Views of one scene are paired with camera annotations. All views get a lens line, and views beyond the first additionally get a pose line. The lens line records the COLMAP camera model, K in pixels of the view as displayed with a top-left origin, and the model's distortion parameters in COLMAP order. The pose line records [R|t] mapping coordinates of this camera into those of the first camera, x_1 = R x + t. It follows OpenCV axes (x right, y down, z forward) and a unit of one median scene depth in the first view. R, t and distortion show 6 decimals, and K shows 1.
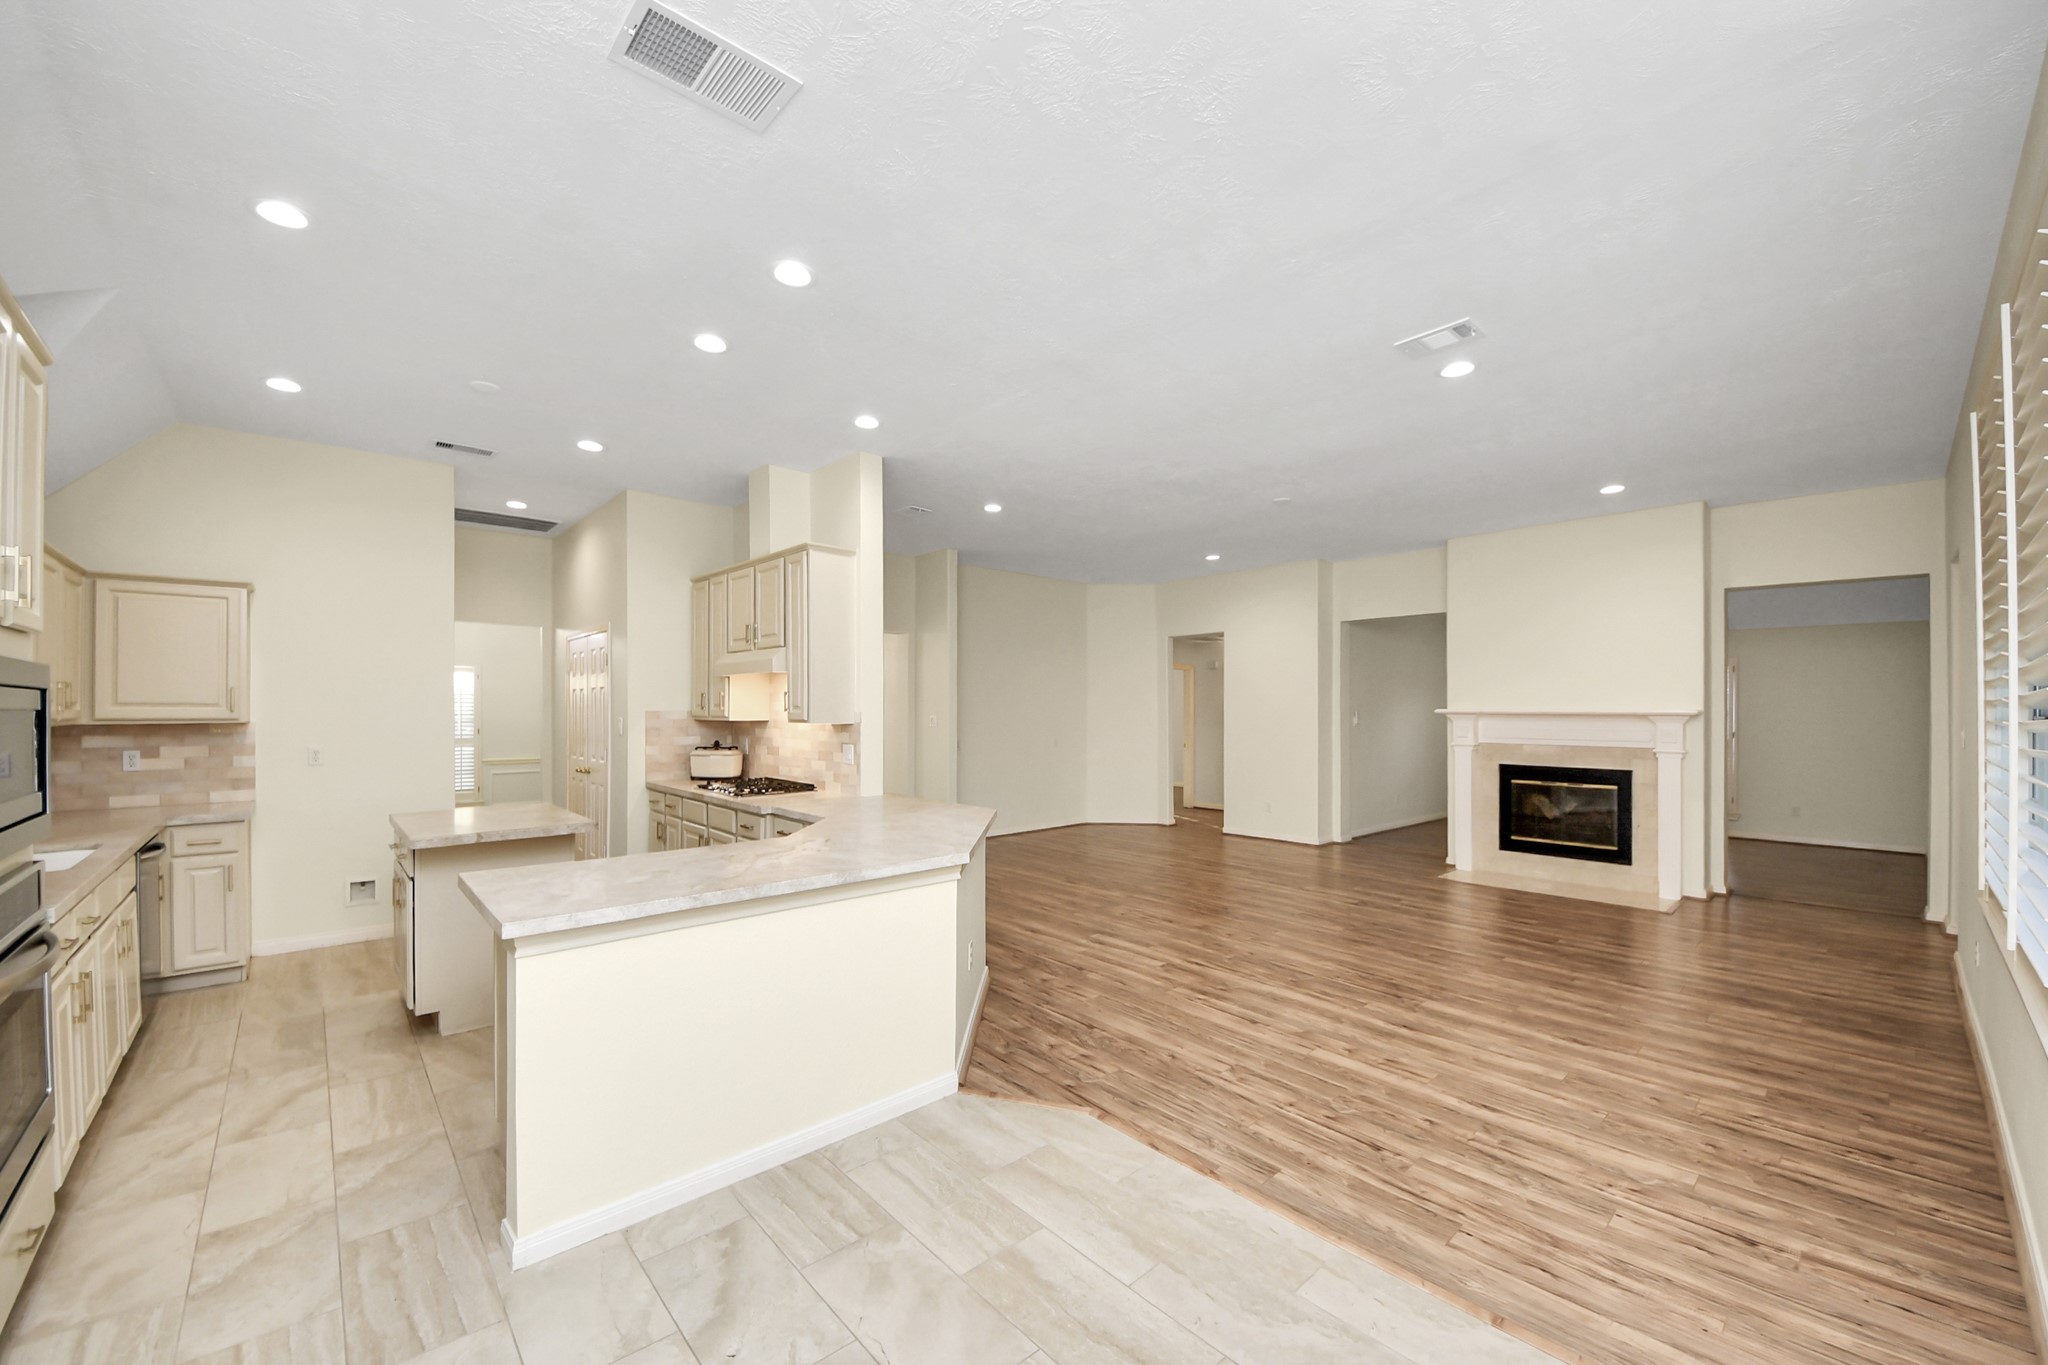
lens RADIAL K [[780.0, 0, 1004.9], [0, 780.0, 710.3], [0, 0, 1]] dist [-0.028263, -0.001110]
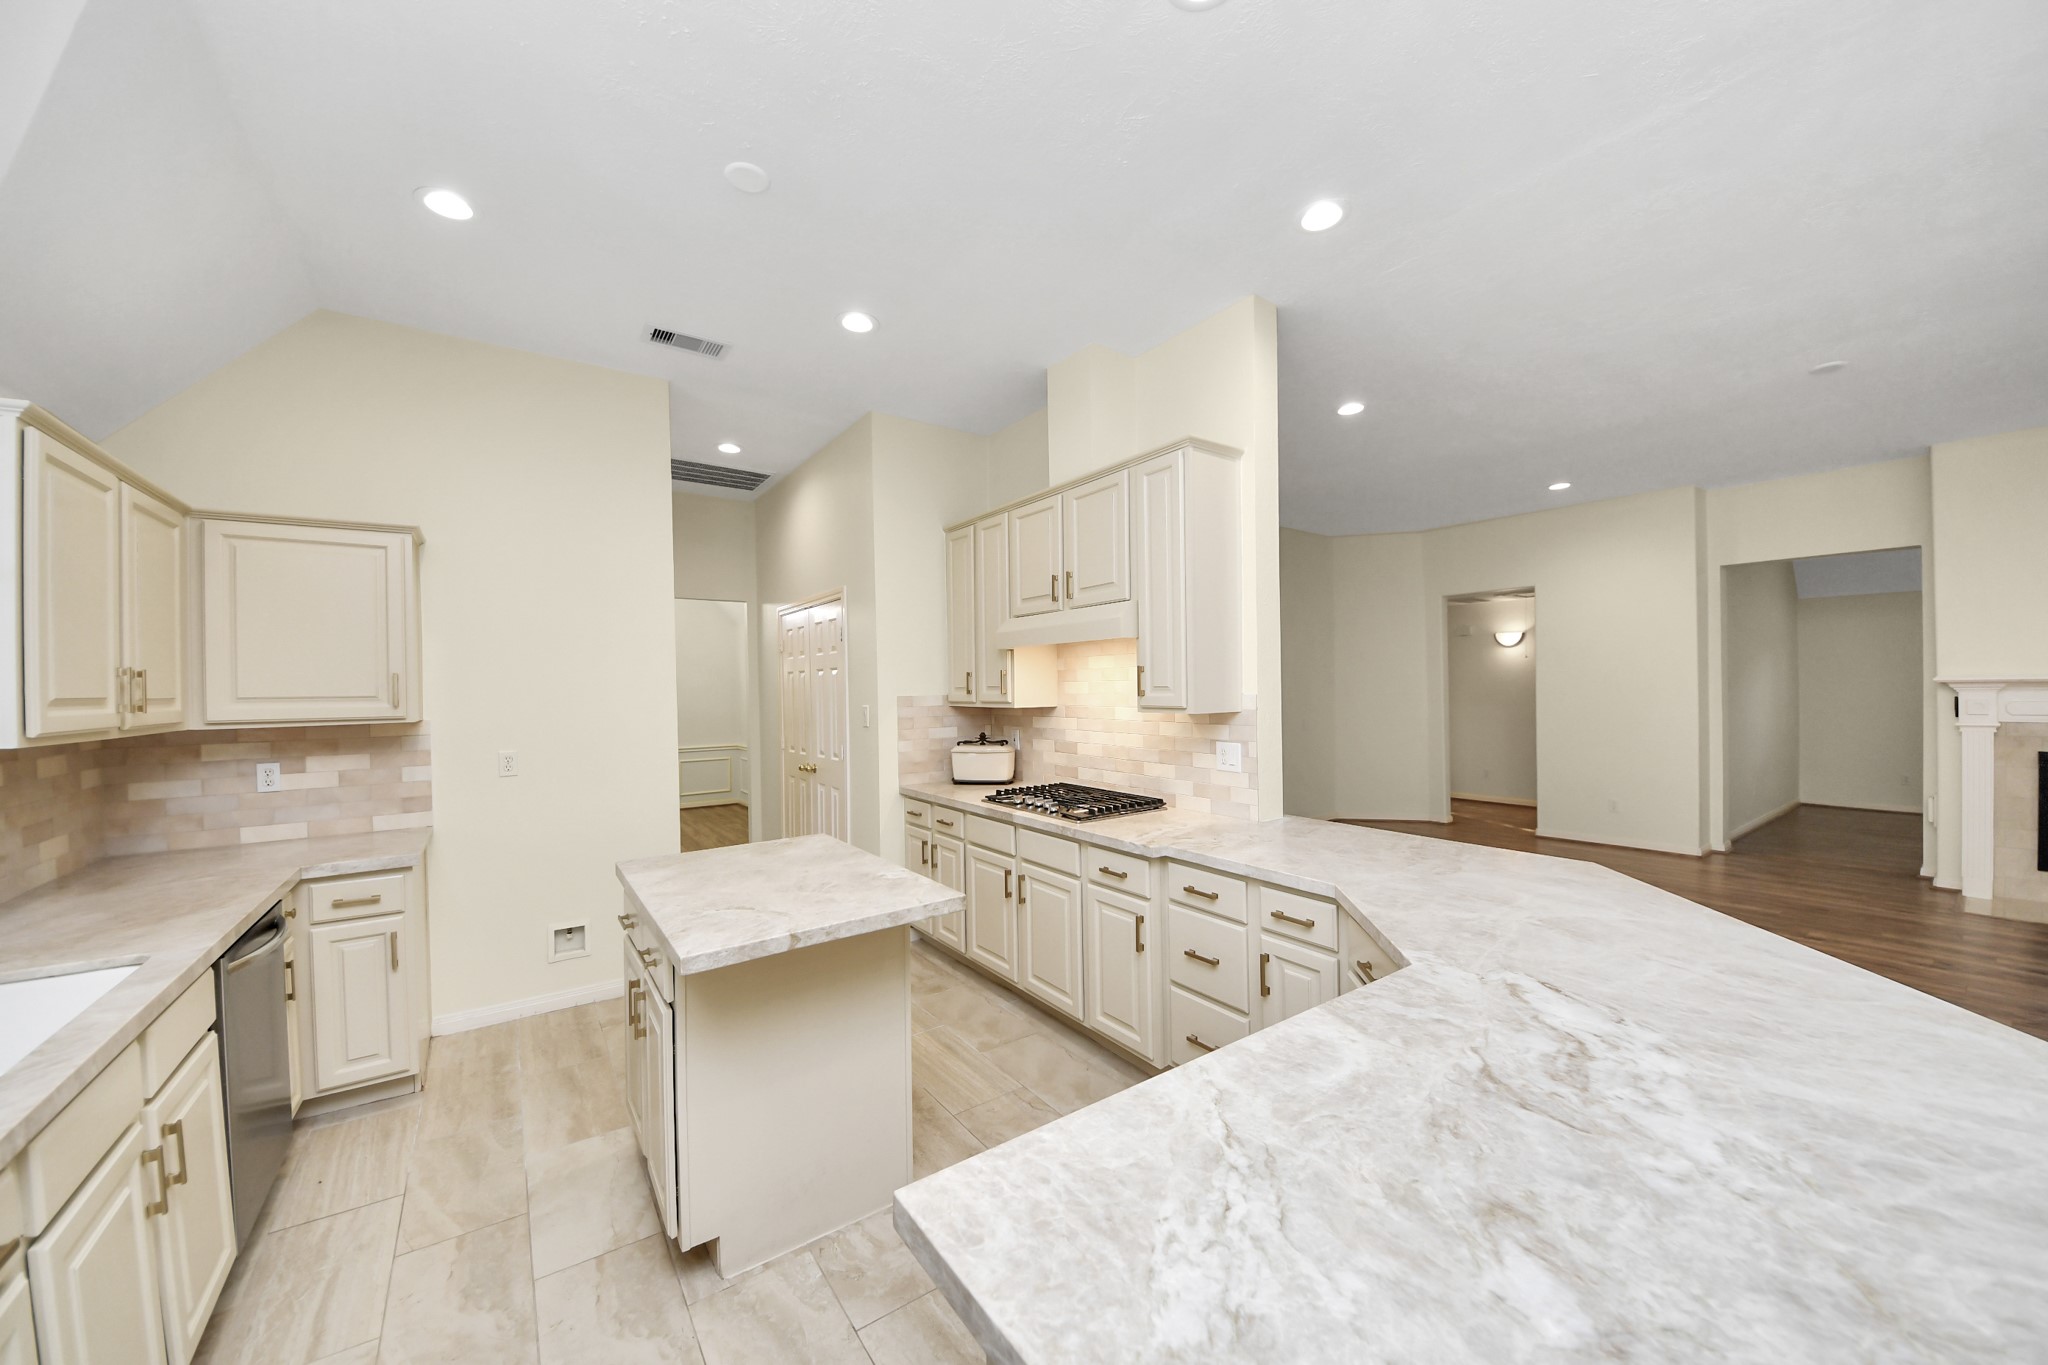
lens RADIAL K [[751.4, 0, 1028.8], [0, 751.4, 696.5], [0, 0, 1]] dist [-0.018263, -0.001950]
pose [[0.991937, -0.015264, -0.125810, -0.255898], [0.016371, 0.999836, 0.007769, -0.003502], [0.125671, -0.009766, 0.992024, 0.285465]]
